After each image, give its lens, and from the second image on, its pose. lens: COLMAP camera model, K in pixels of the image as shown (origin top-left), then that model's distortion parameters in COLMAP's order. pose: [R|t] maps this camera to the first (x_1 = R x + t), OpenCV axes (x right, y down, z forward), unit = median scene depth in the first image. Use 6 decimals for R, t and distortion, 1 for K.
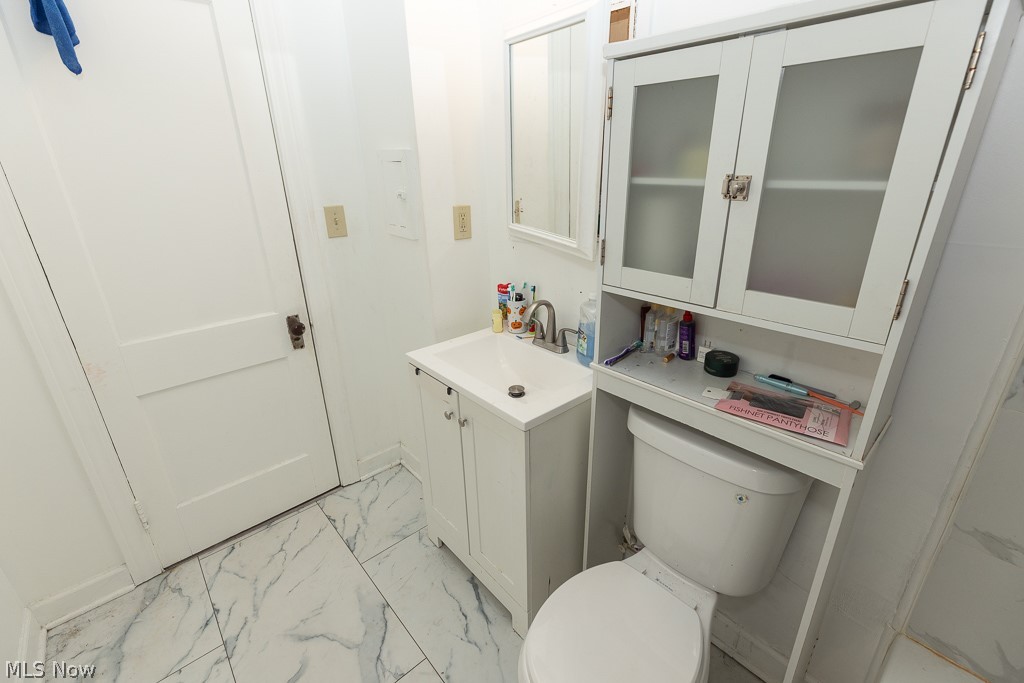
lens RADIAL K [[455.5, 0, 512.4], [0, 455.5, 339.7], [0, 0, 1]] dist [0.002149, 0.001250]
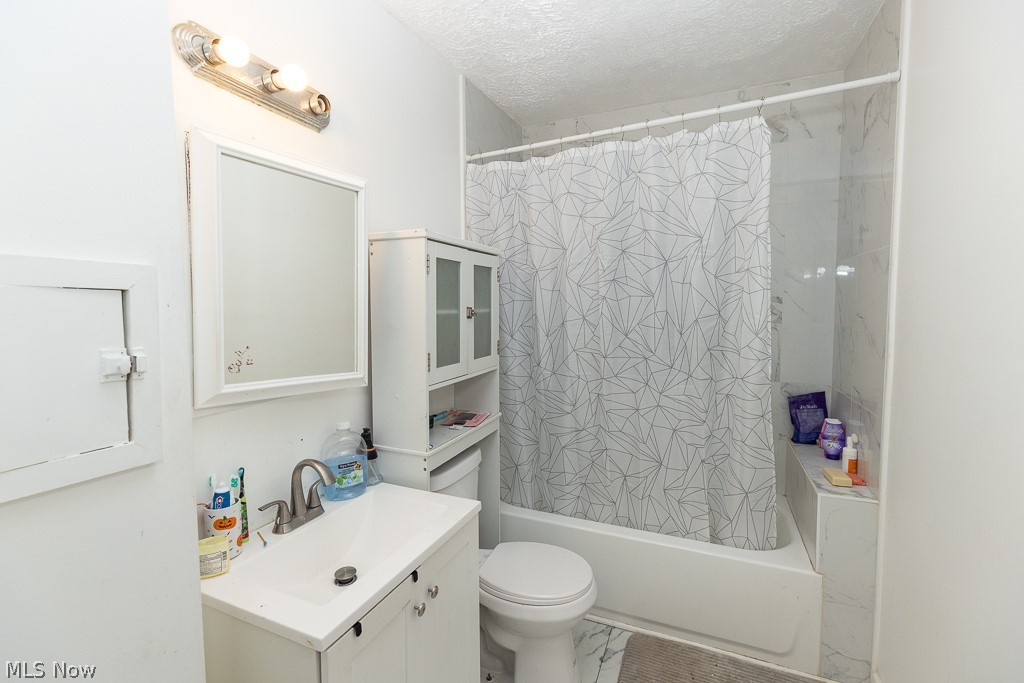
lens RADIAL K [[455.5, 0, 509.9], [0, 455.5, 335.9], [0, 0, 1]] dist [0.002149, 0.001250]
pose [[-0.416455, -0.039785, 0.908285, -1.272255], [0.348096, 0.915936, 0.199724, -0.504722], [-0.839878, 0.399346, -0.367597, 1.414876]]
